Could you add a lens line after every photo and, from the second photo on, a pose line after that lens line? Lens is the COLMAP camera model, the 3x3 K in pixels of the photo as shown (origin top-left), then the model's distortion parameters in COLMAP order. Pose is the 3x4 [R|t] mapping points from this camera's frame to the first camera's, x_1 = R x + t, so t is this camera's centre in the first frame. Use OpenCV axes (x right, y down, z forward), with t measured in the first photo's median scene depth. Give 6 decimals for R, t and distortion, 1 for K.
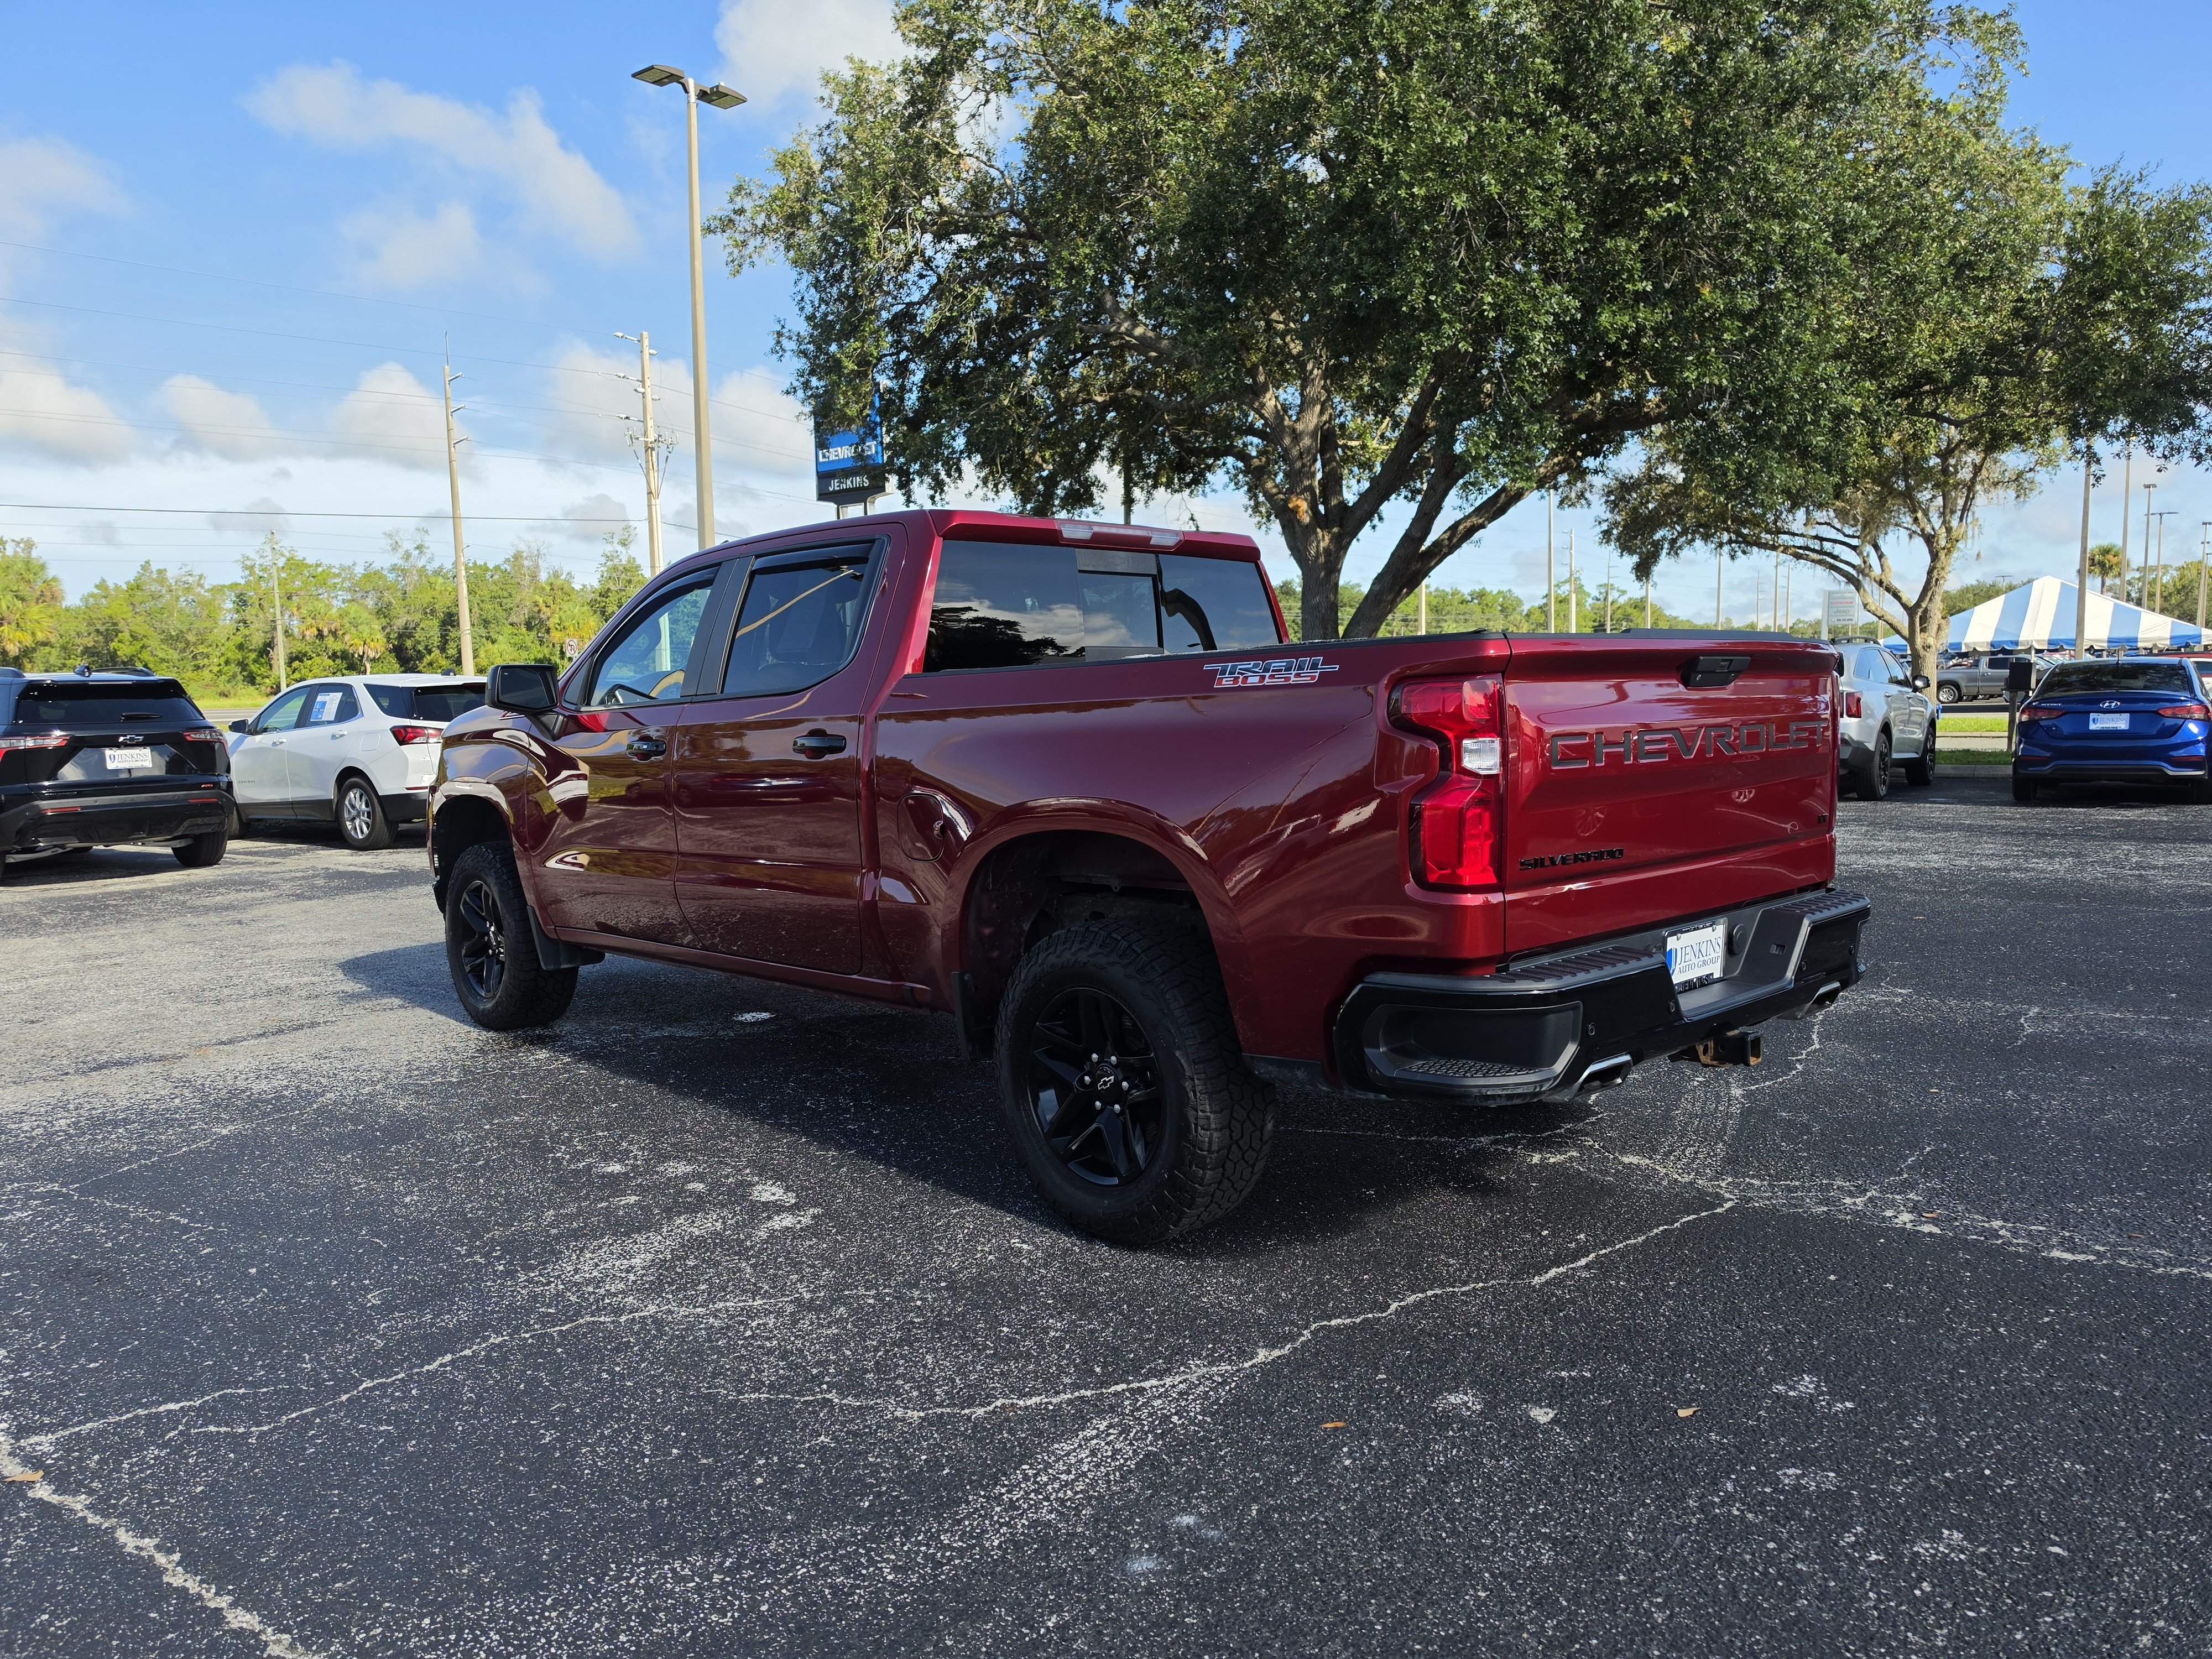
lens RADIAL K [[1525.5, 0, 1112.4], [0, 1525.5, 829.0], [0, 0, 1]] dist [0.077466, -0.104190]
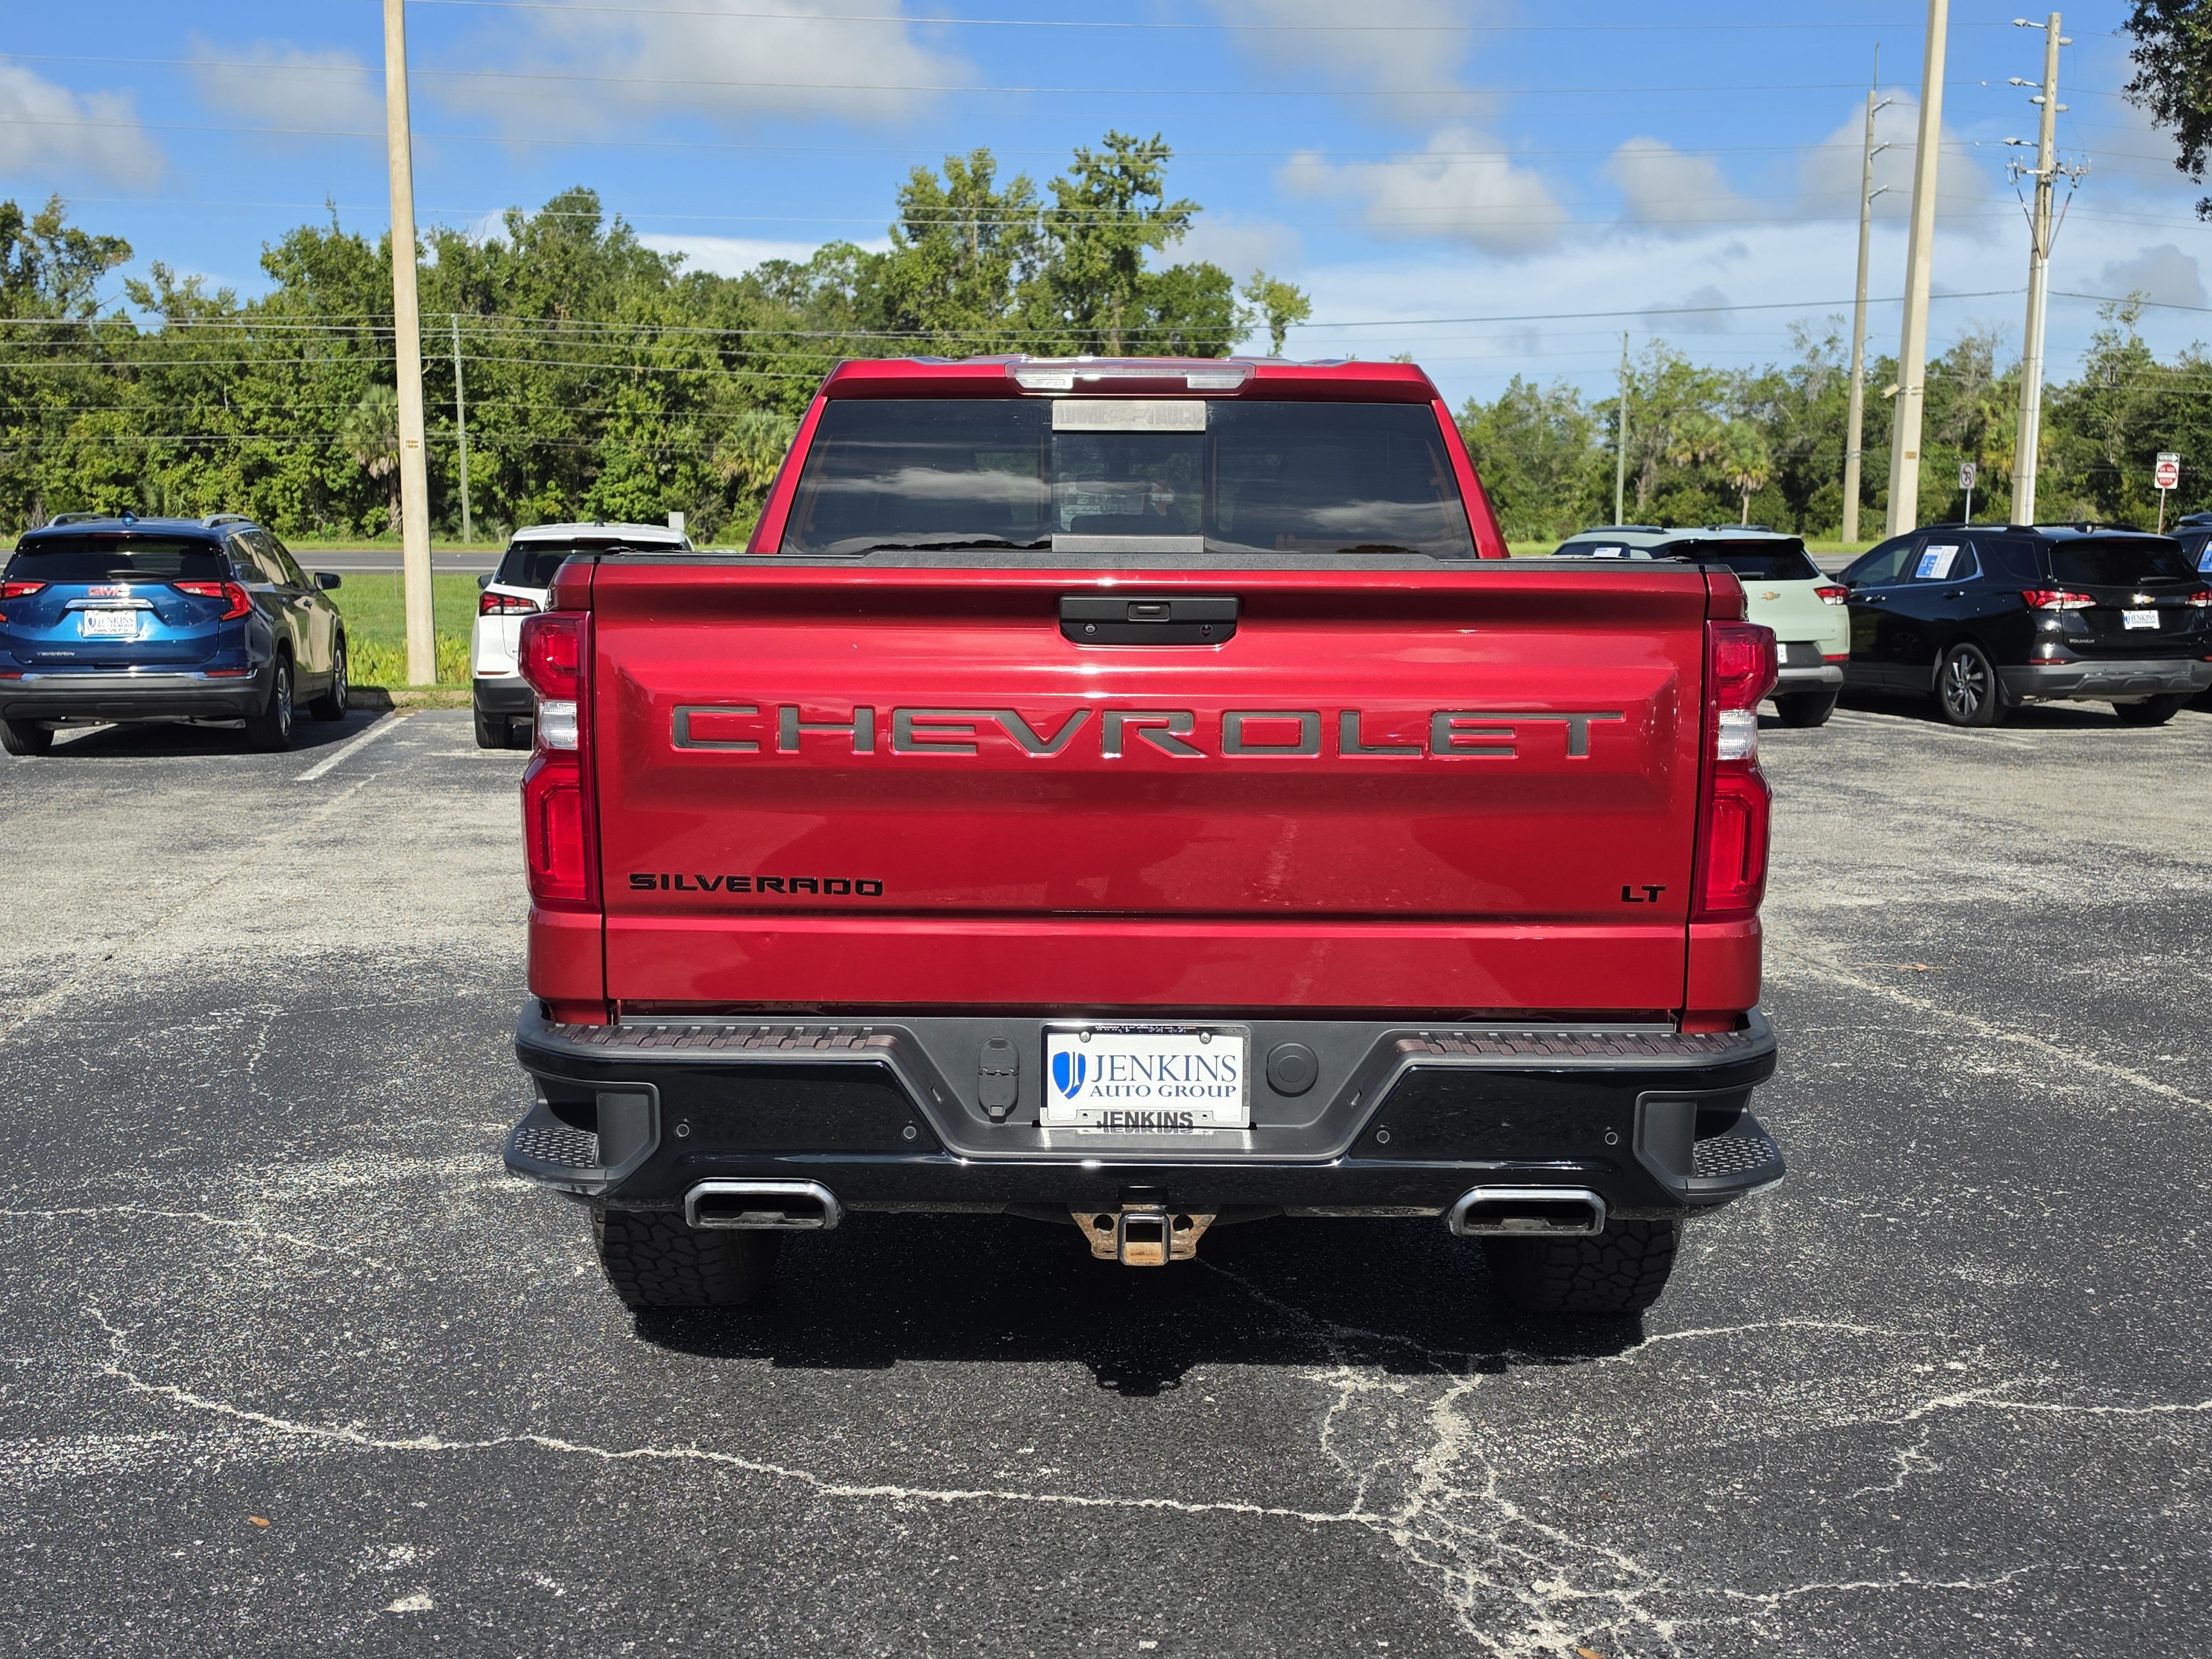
lens RADIAL K [[2092.8, 0, 1106.0], [0, 2092.8, 829.5], [0, 0, 1]] dist [0.109482, -0.176659]
pose [[0.722945, 0.114371, -0.681374, 0.240377], [-0.080624, 0.993431, 0.081208, -0.021451], [0.686186, -0.003774, 0.727417, 0.097842]]
